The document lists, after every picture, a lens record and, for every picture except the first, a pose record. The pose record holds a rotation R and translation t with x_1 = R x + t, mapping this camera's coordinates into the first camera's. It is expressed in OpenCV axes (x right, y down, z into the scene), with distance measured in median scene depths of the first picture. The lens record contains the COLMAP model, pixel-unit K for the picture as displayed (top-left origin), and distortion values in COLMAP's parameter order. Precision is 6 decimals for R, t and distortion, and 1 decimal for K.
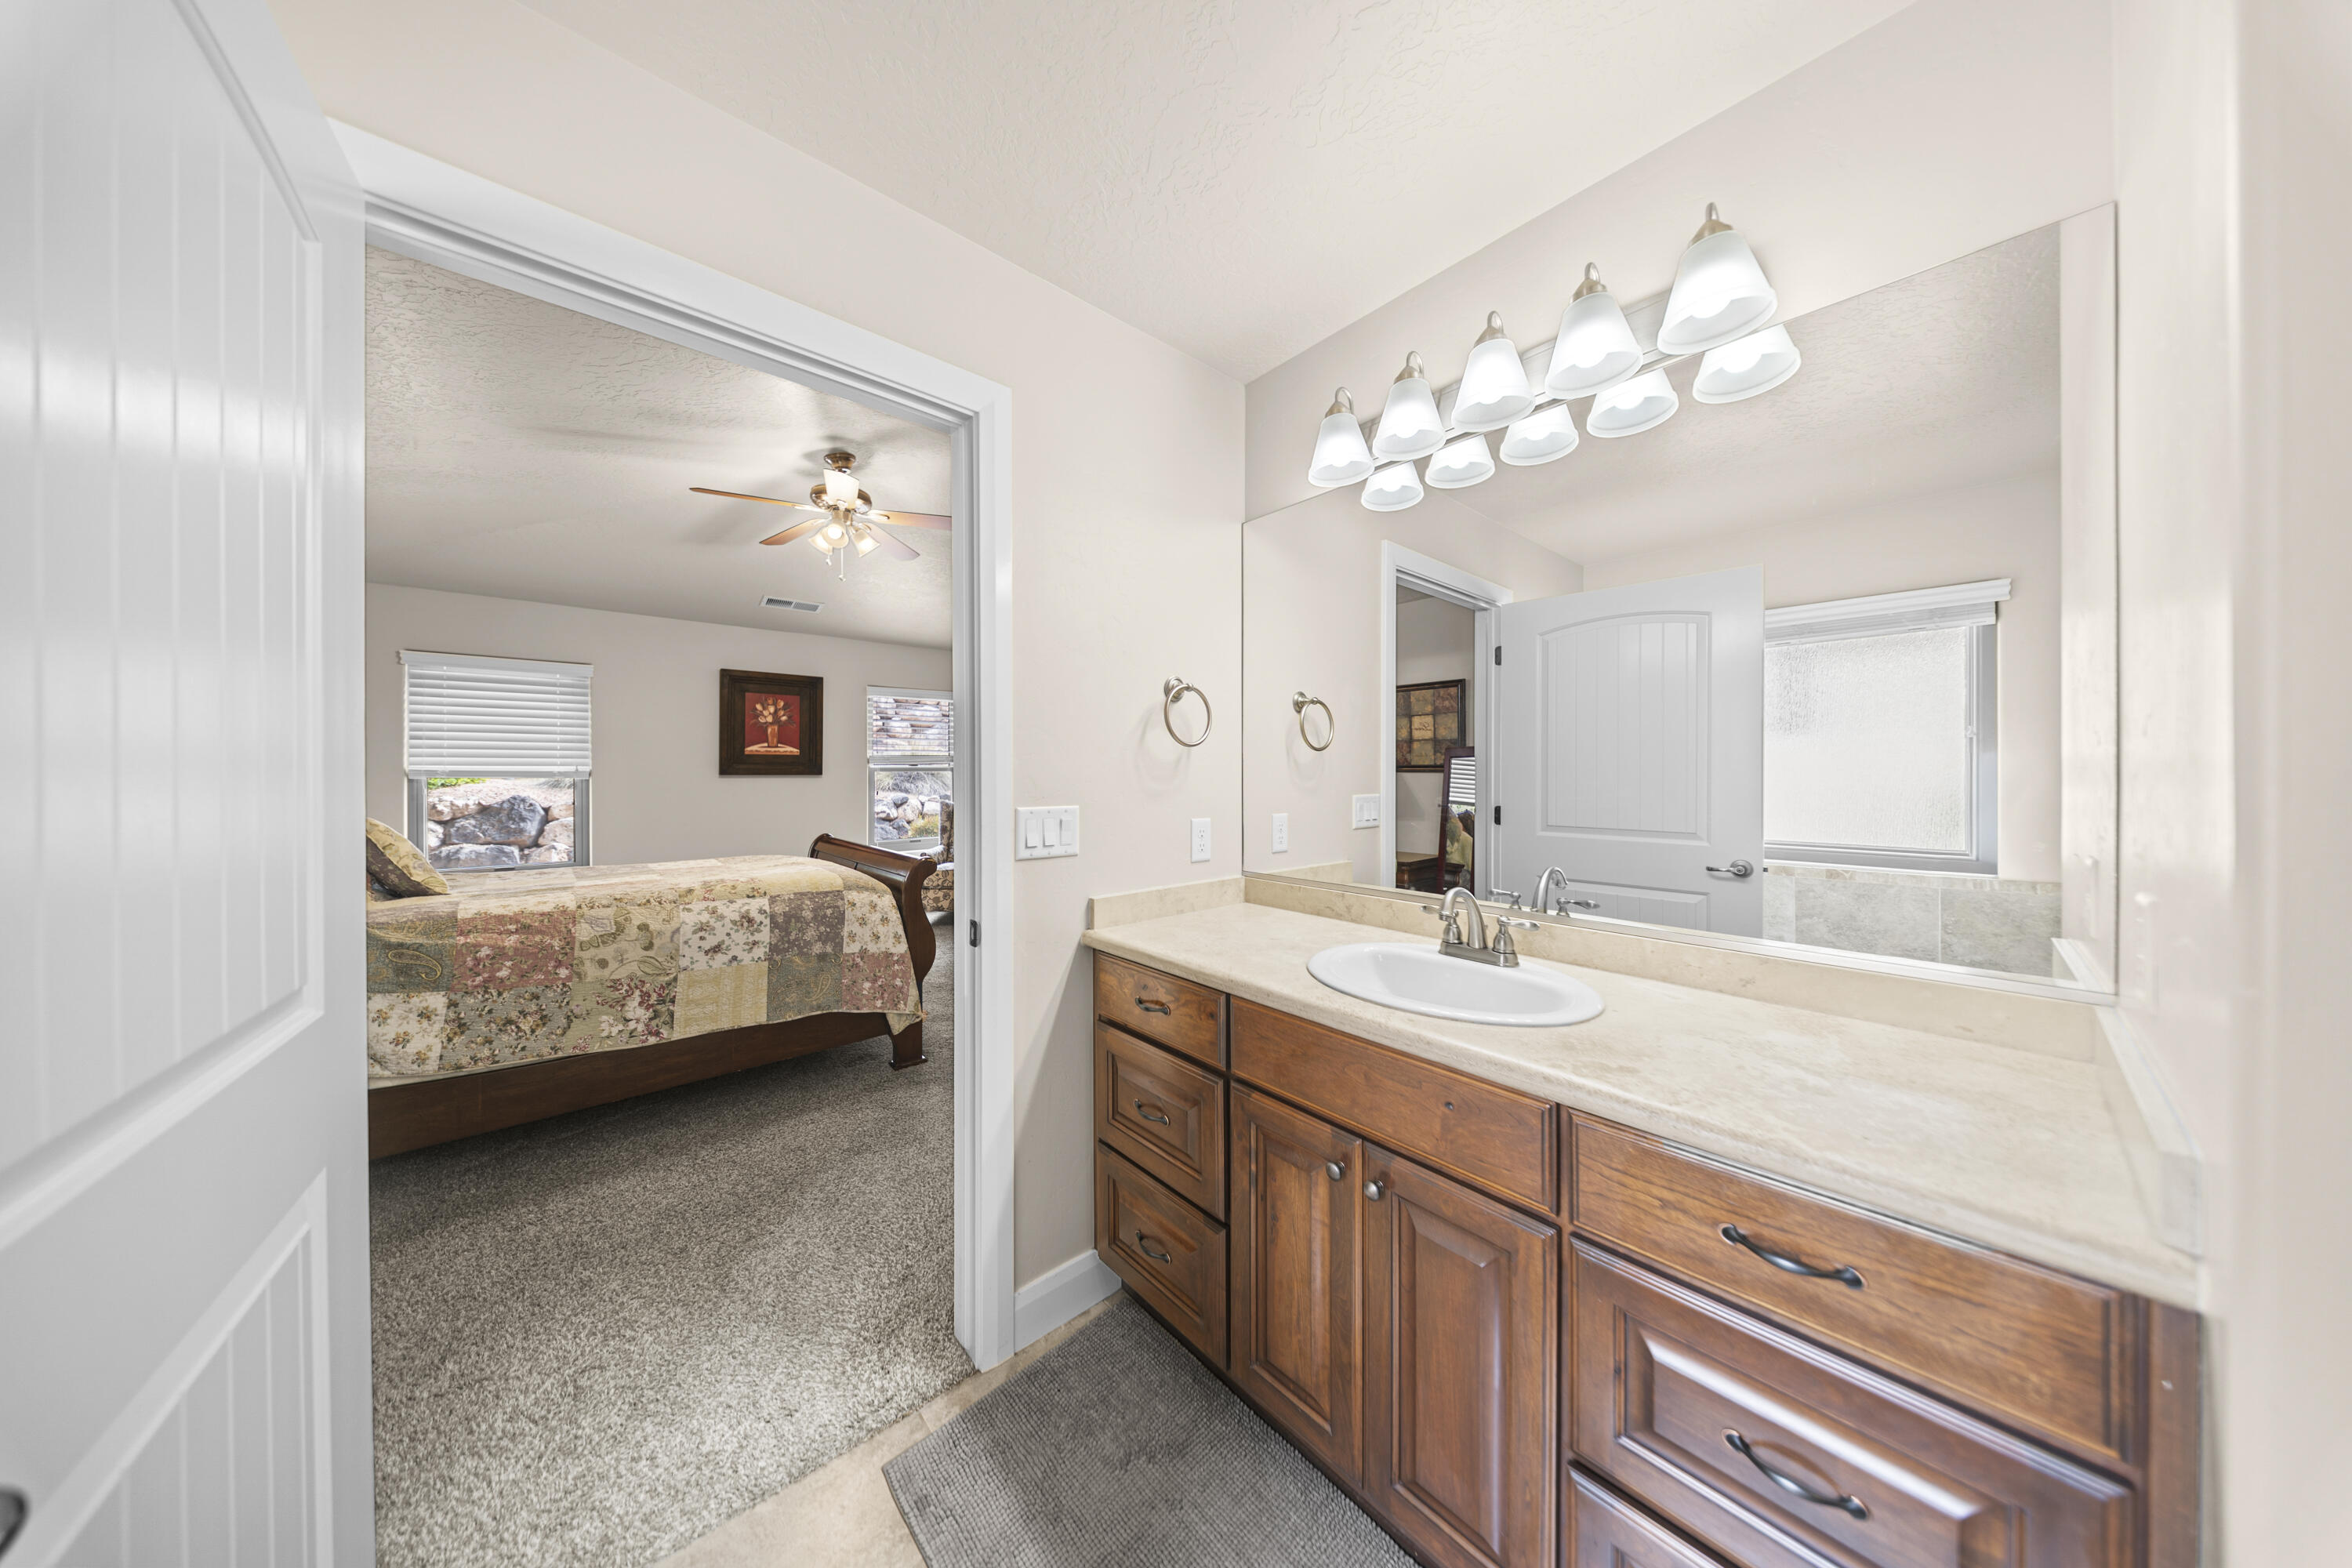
lens RADIAL K [[697.5, 0, 1173.8], [0, 697.5, 773.8], [0, 0, 1]] dist [0.000477, 0.000005]
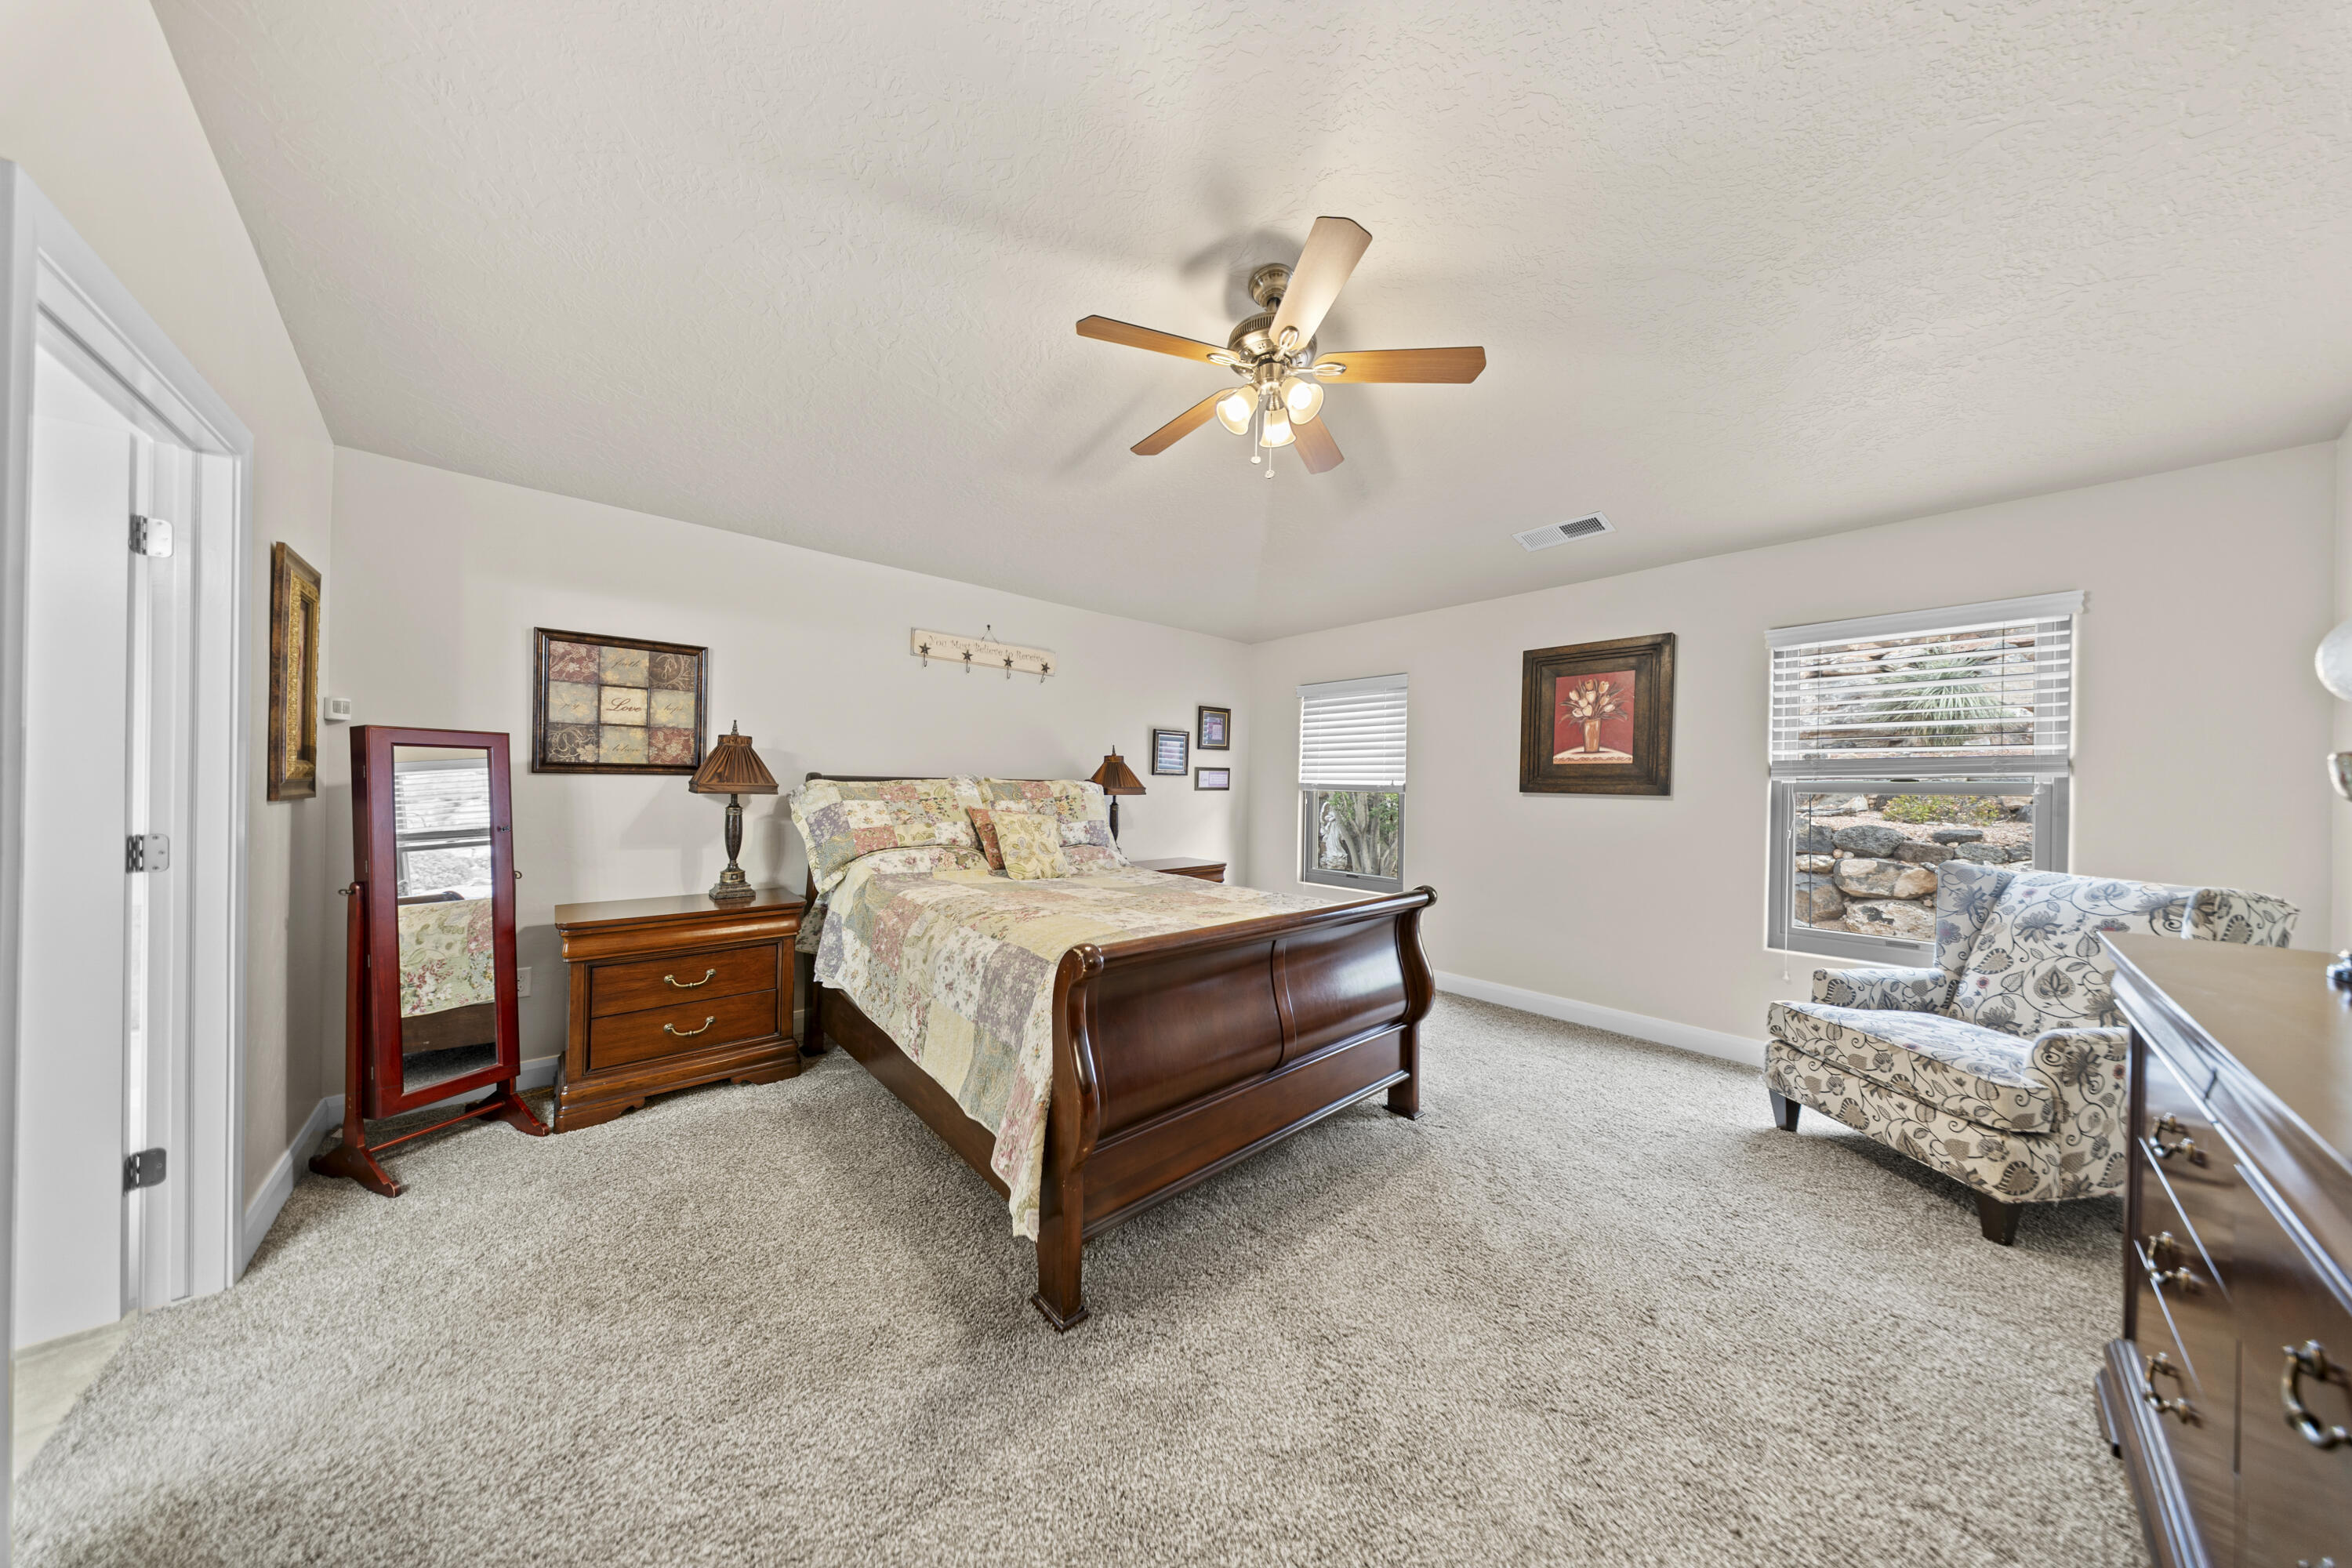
lens RADIAL K [[697.5, 0, 1174.1], [0, 697.5, 788.4], [0, 0, 1]] dist [0.000477, 0.000005]
pose [[0.020429, 0.006735, -0.999769, 0.093868], [-0.018070, 0.999816, 0.006366, -0.000523], [0.999628, 0.017936, 0.020547, 0.593619]]
